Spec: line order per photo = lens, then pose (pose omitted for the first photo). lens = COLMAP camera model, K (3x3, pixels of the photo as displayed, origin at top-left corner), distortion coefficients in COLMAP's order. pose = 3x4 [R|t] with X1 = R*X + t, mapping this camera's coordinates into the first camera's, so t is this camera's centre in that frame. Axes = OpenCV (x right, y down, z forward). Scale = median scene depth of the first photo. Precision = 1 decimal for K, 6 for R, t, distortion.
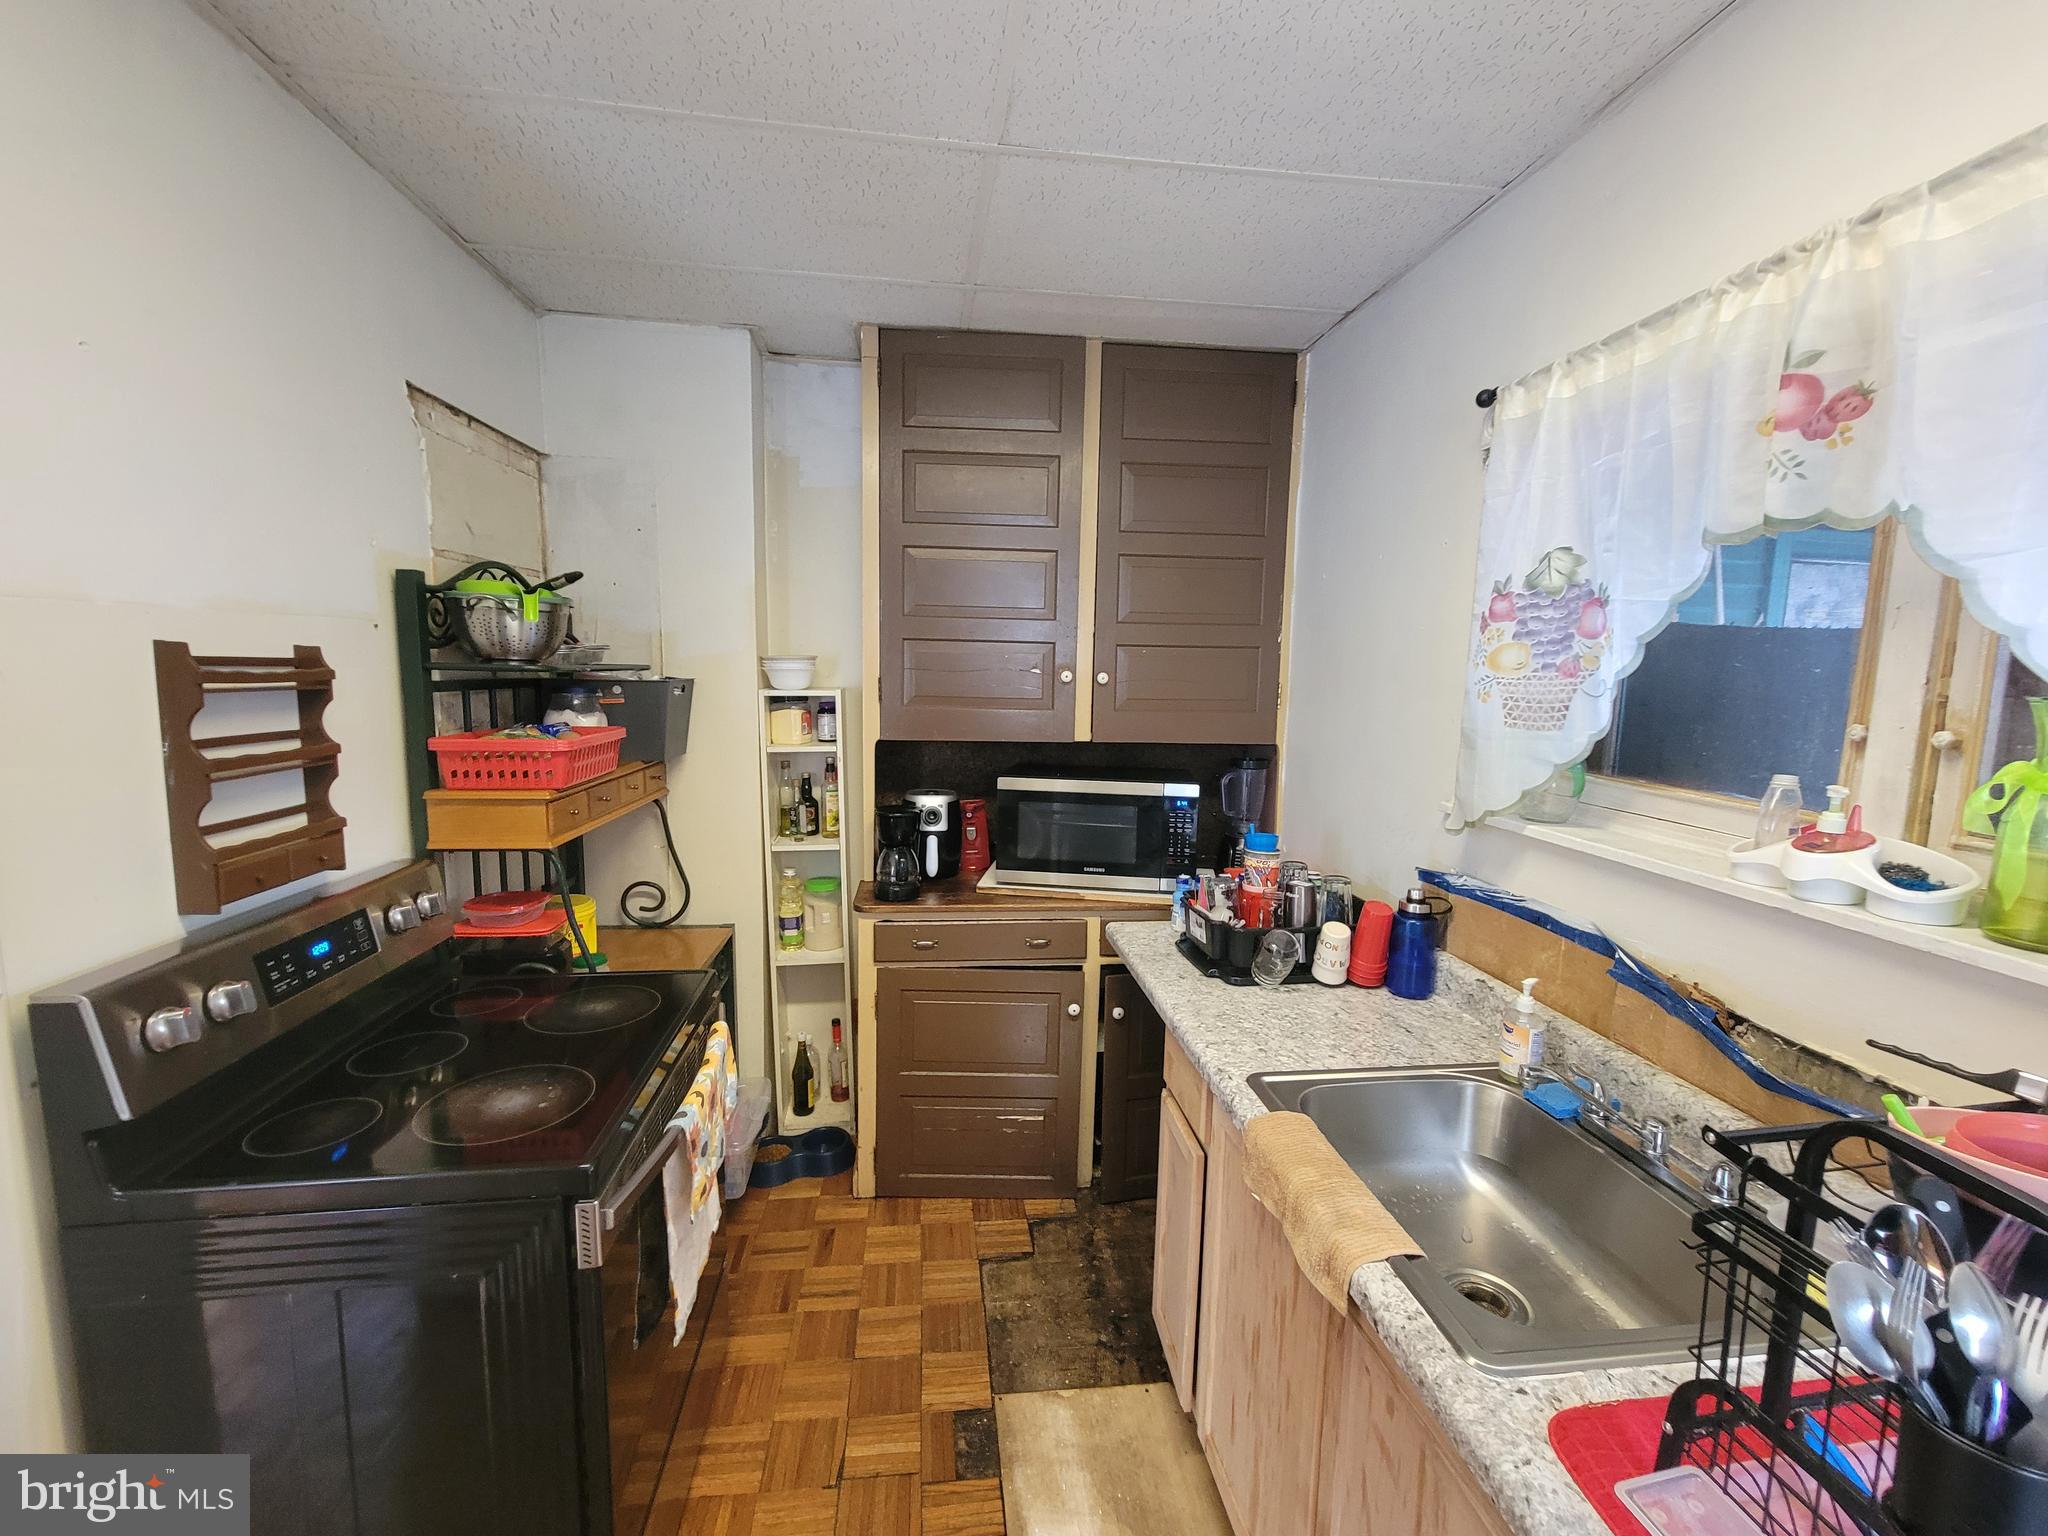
lens RADIAL K [[826.4, 0, 1015.4], [0, 826.4, 770.3], [0, 0, 1]] dist [-0.009426, 0.000041]
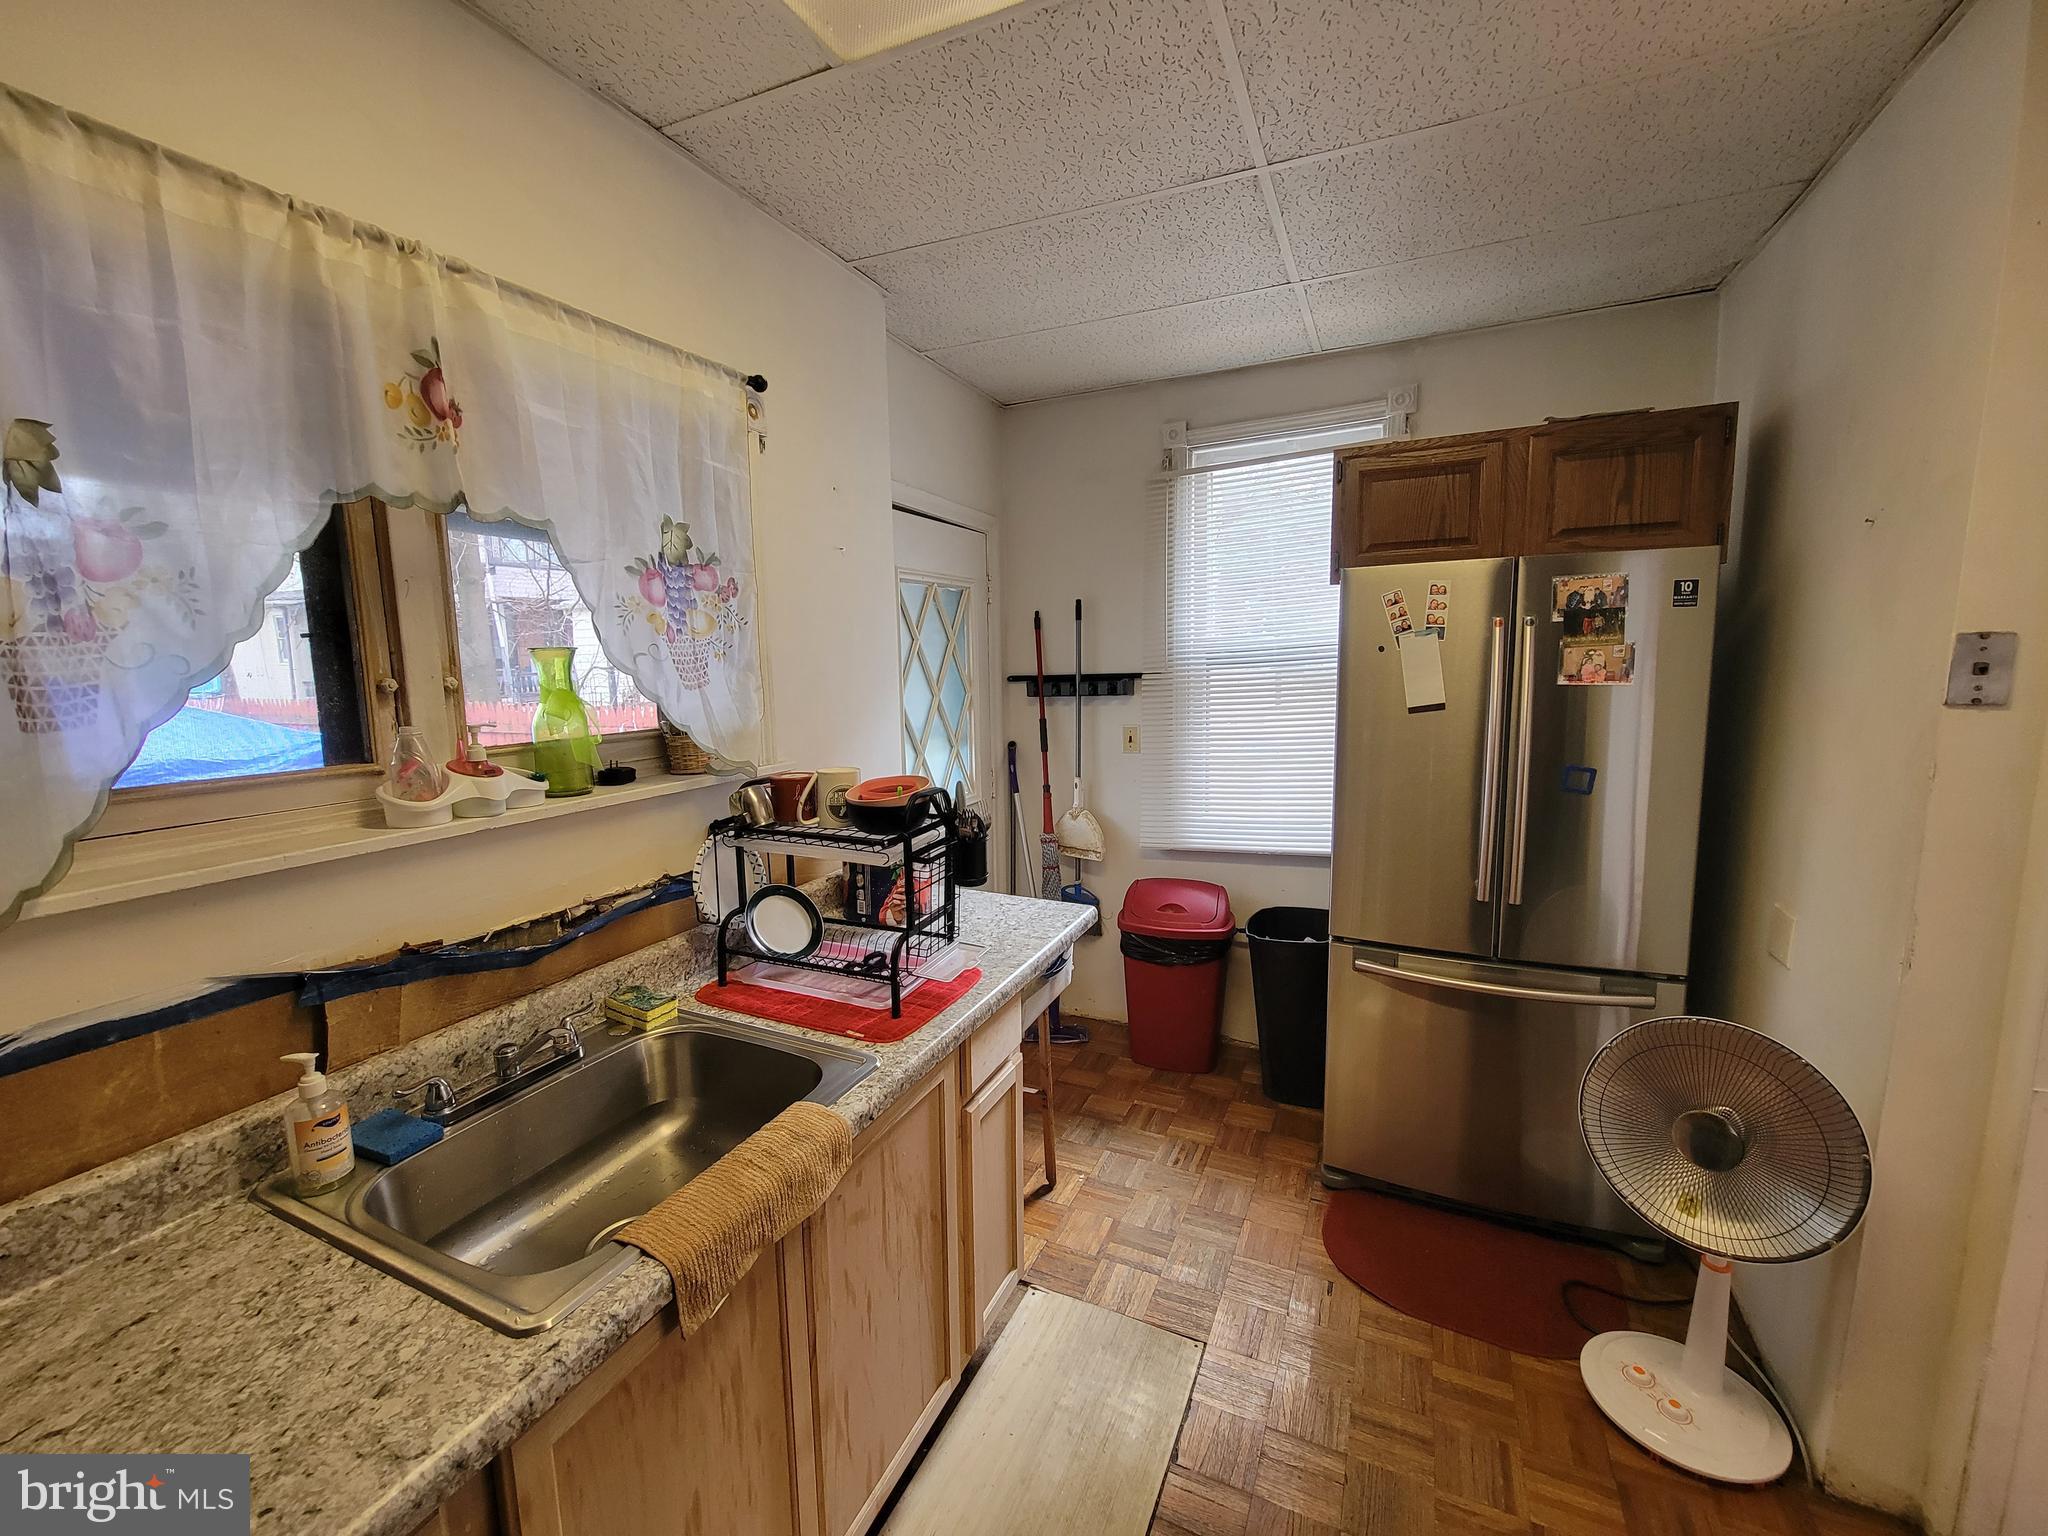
lens RADIAL K [[826.4, 0, 1015.4], [0, 826.4, 770.3], [0, 0, 1]] dist [-0.009426, 0.000041]
pose [[-0.847203, -0.080597, 0.525120, -0.222122], [0.065596, 0.964993, 0.253939, -0.106597], [-0.527204, 0.249583, -0.812259, 0.958451]]
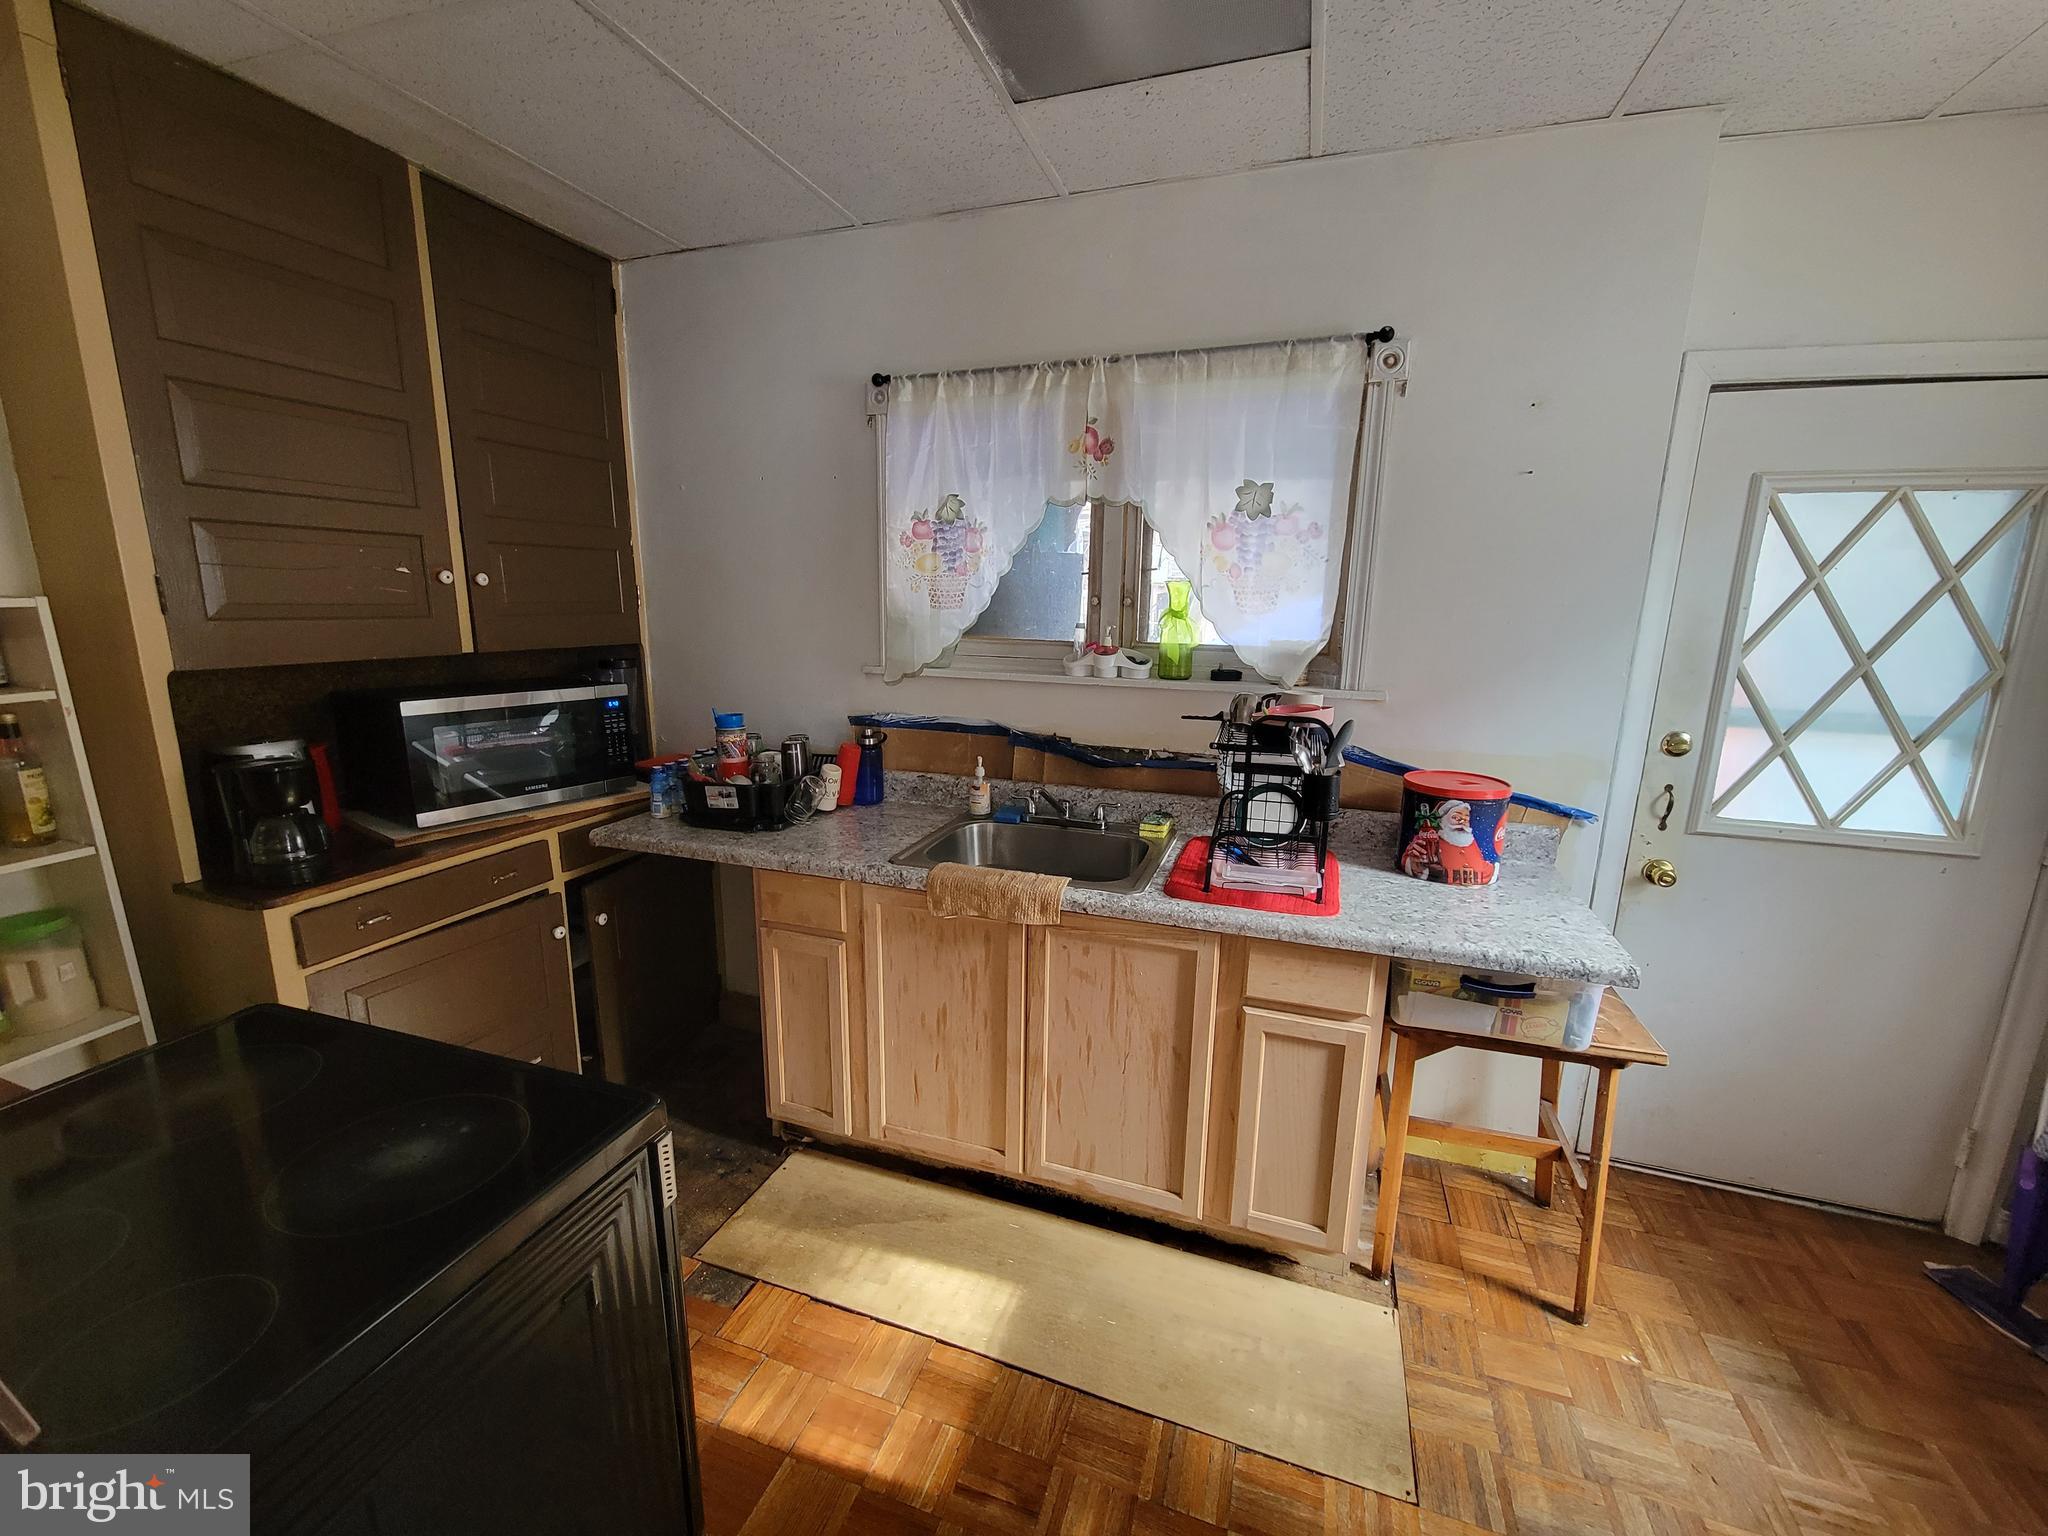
lens RADIAL K [[826.4, 0, 1015.4], [0, 826.4, 770.3], [0, 0, 1]] dist [-0.009426, 0.000041]
pose [[0.441319, -0.199030, 0.875000, -0.671247], [0.105423, 0.979840, 0.169706, -0.000200], [-0.891136, 0.017350, 0.453405, 0.130117]]
